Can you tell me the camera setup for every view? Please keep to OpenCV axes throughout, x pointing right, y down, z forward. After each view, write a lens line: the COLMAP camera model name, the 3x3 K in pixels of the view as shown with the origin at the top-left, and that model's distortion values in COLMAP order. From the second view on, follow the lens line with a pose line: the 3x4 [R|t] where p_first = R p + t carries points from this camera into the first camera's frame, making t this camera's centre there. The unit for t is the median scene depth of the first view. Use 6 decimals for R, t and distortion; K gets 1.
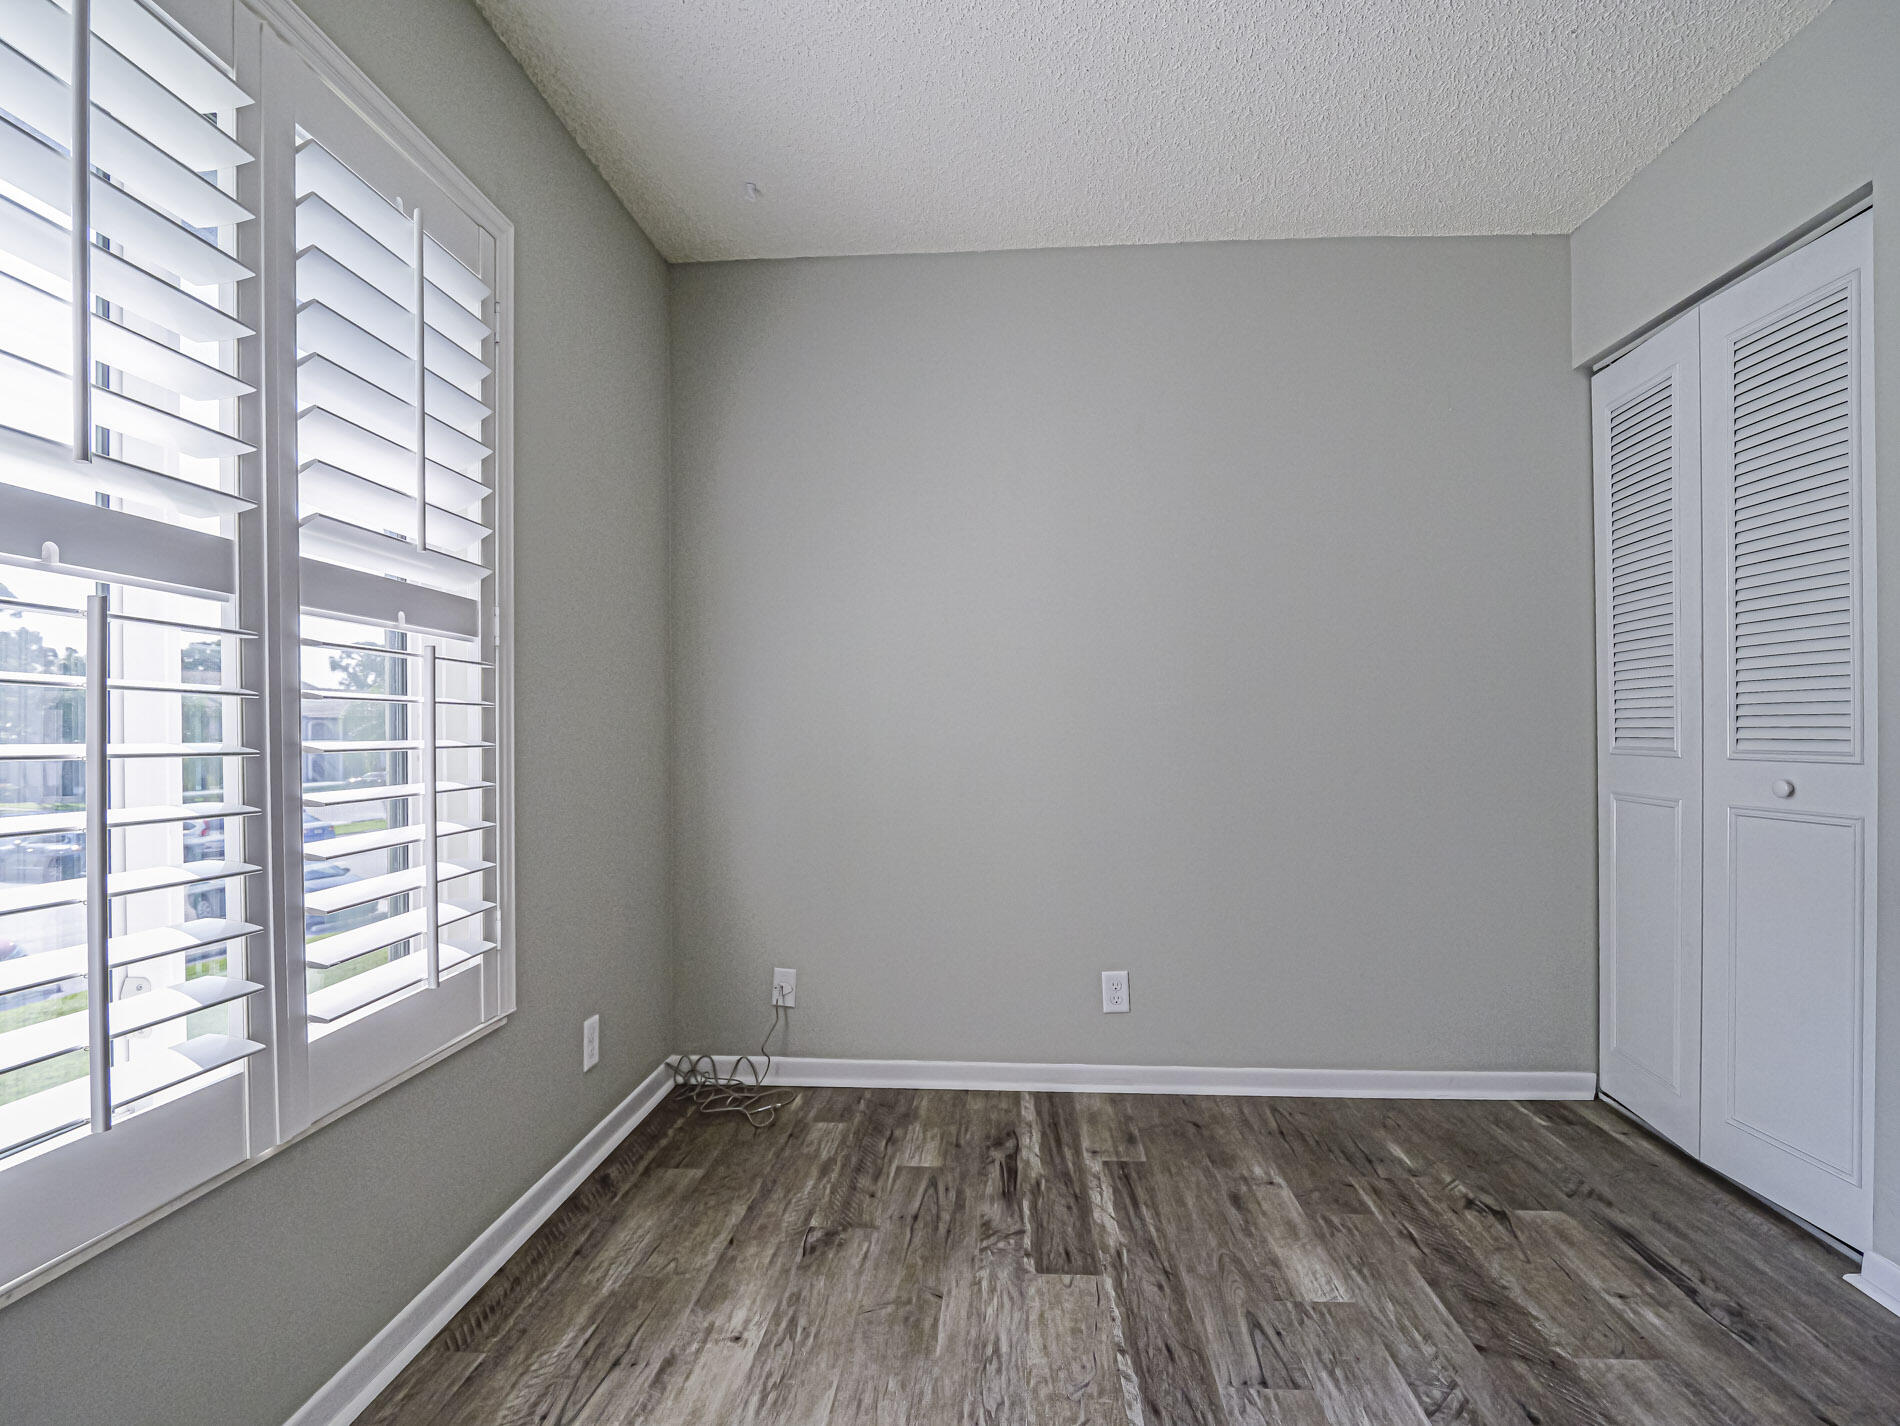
lens RADIAL K [[935.1, 0, 947.4], [0, 935.1, 730.0], [0, 0, 1]] dist [-0.019934, 0.003585]
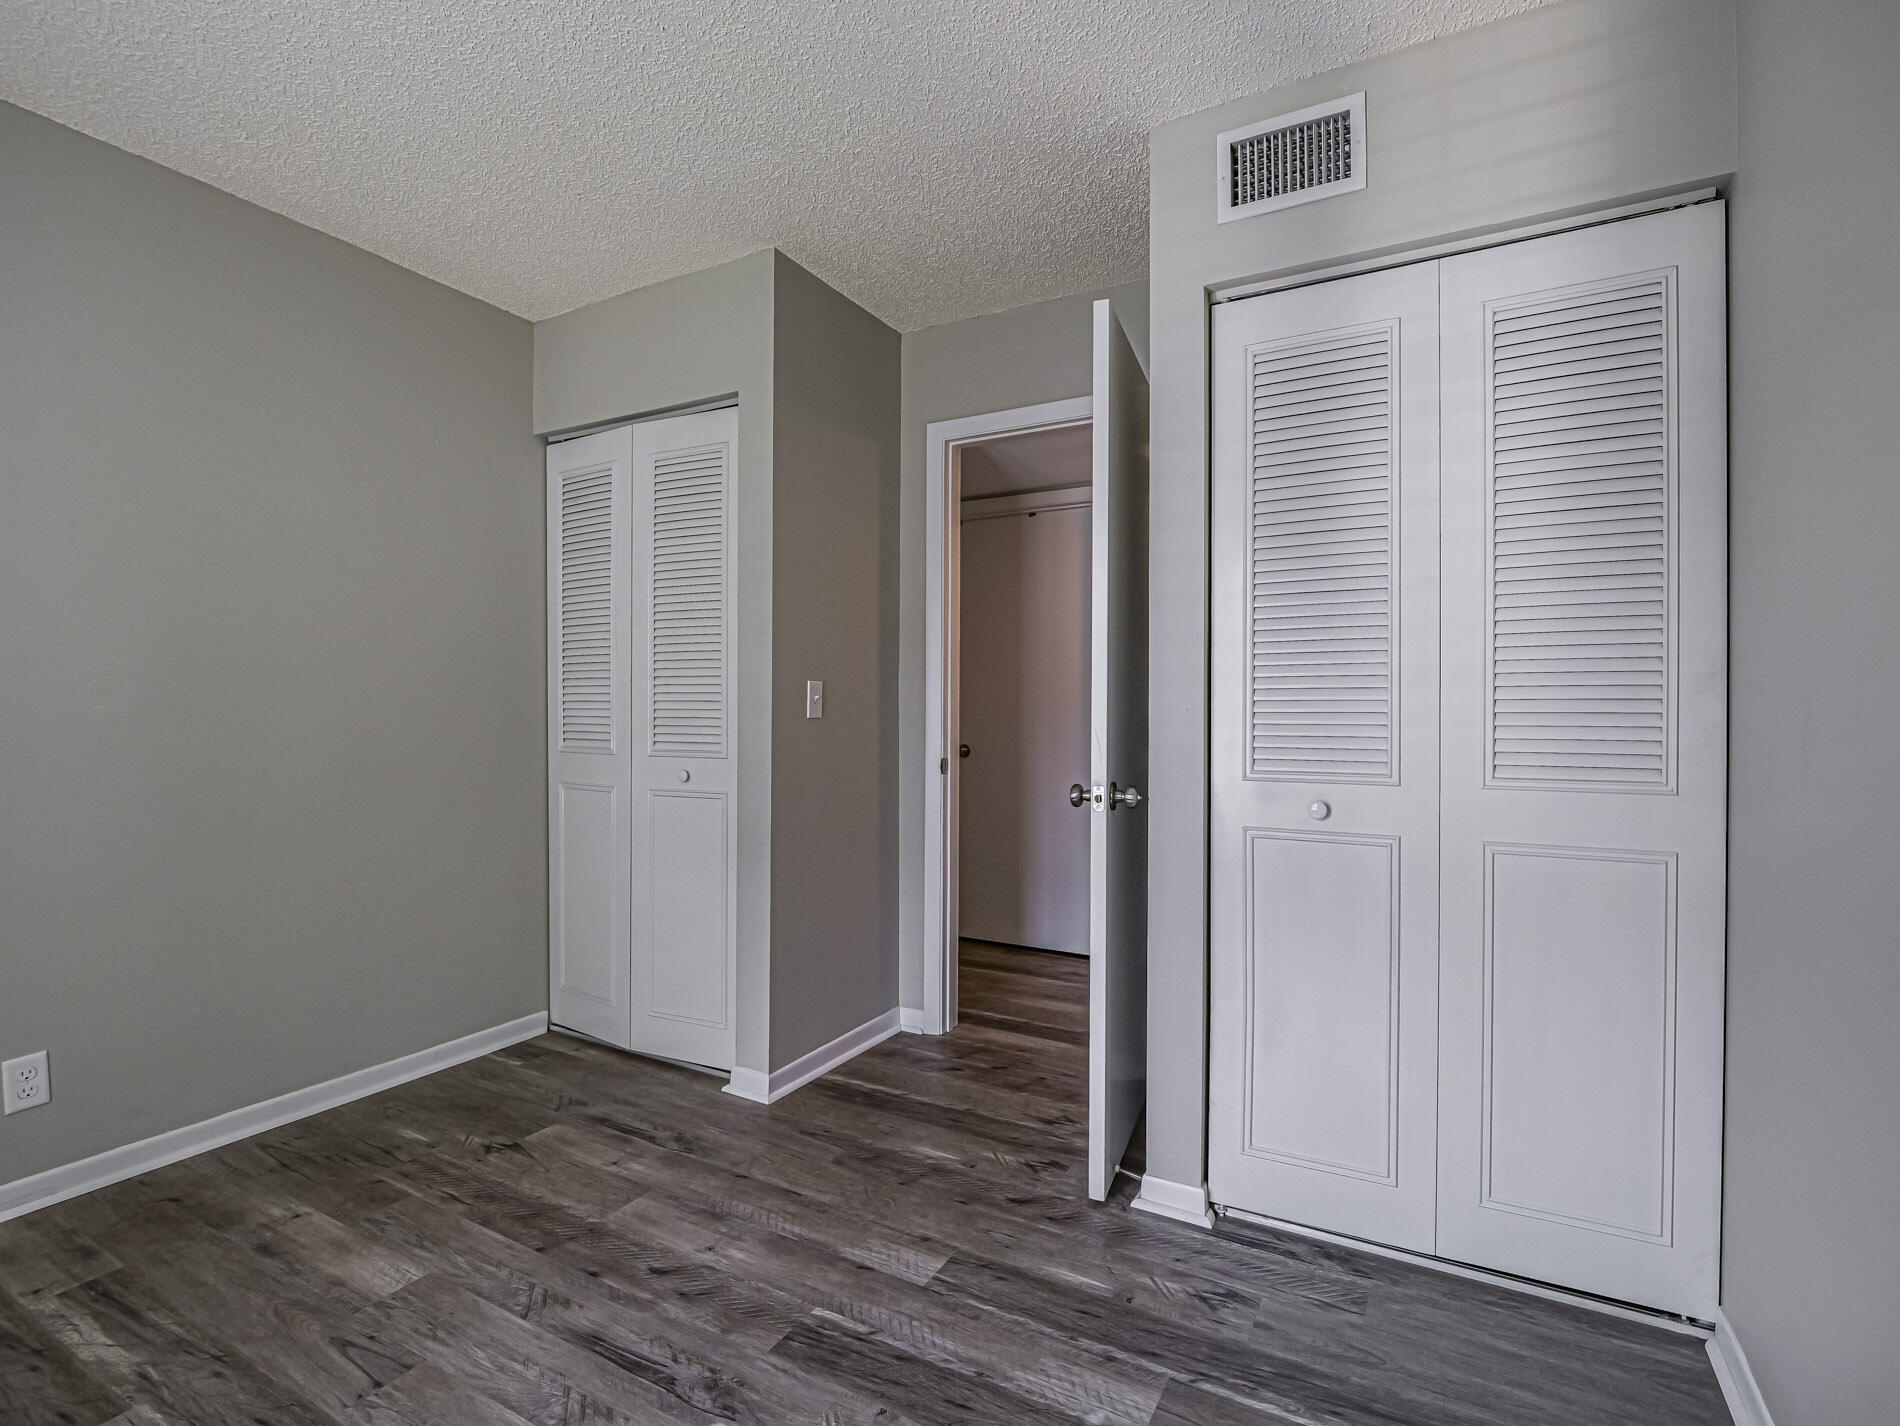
lens RADIAL K [[935.1, 0, 941.1], [0, 935.1, 701.4], [0, 0, 1]] dist [-0.019934, 0.003585]
pose [[0.433498, 0.008052, 0.901119, -0.258420], [-0.003899, 0.999967, -0.007060, -0.046210], [-0.901146, -0.000453, 0.433515, -0.016006]]
